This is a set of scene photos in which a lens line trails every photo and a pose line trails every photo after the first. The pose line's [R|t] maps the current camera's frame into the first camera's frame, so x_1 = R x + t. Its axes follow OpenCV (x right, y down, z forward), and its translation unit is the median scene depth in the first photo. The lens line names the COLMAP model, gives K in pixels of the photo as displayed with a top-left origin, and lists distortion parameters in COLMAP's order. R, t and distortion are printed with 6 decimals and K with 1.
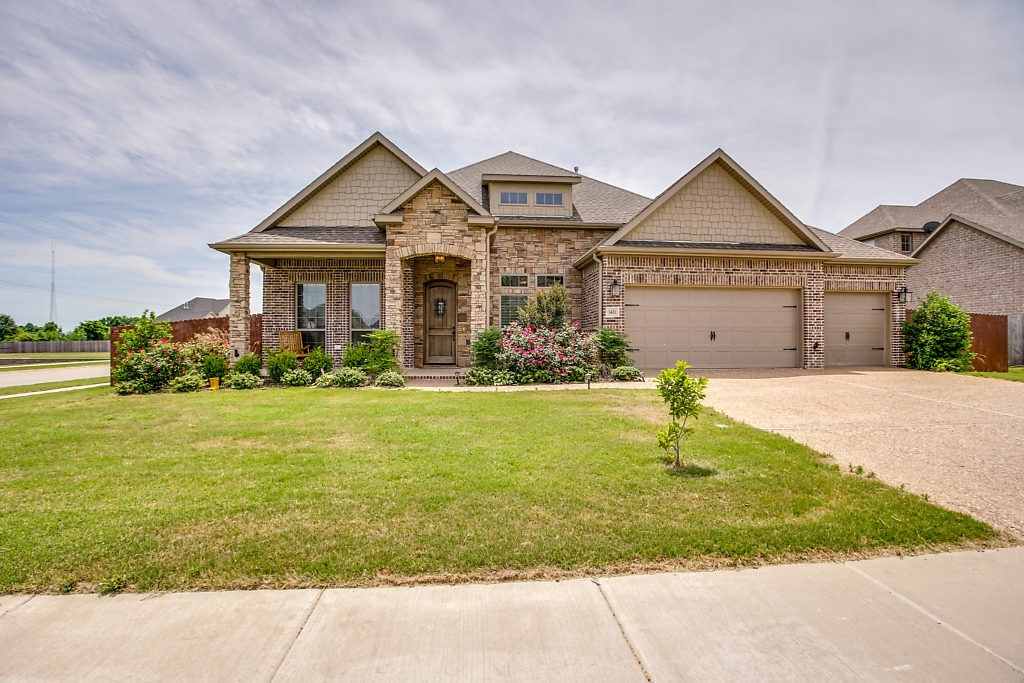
lens RADIAL K [[477.1, 0, 510.5], [0, 477.1, 346.8], [0, 0, 1]] dist [-0.047989, 0.012149]
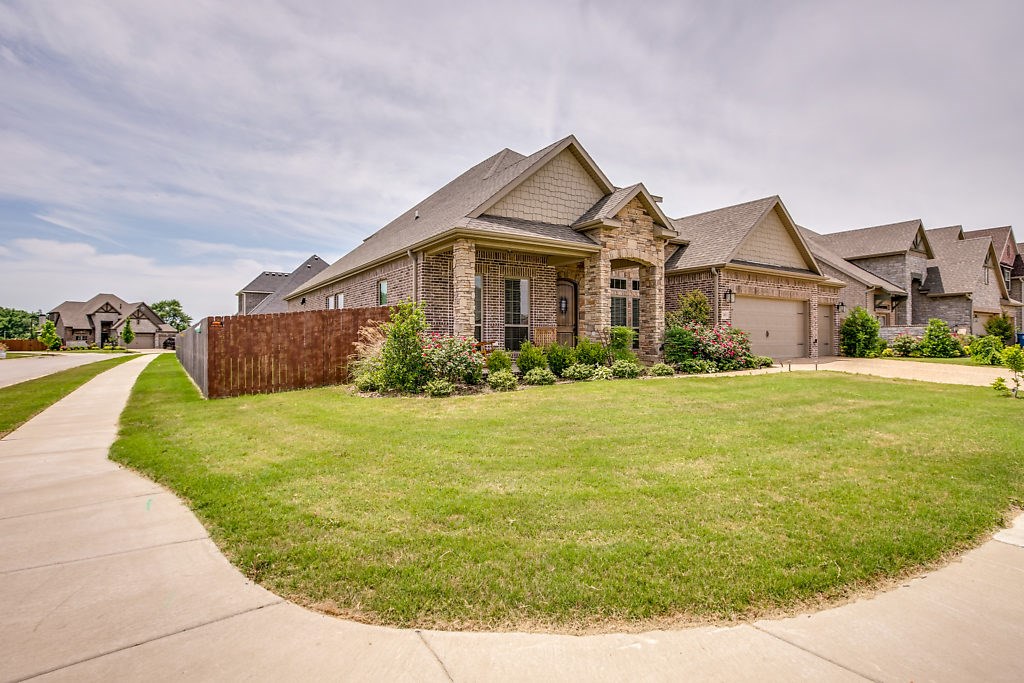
lens RADIAL K [[530.5, 0, 512.8], [0, 530.5, 338.8], [0, 0, 1]] dist [-0.015090, 0.000265]
pose [[0.869668, 0.002406, 0.493632, -0.952995], [0.007550, 0.999806, -0.018176, 0.011968], [-0.493580, 0.019534, 0.869481, 0.061784]]
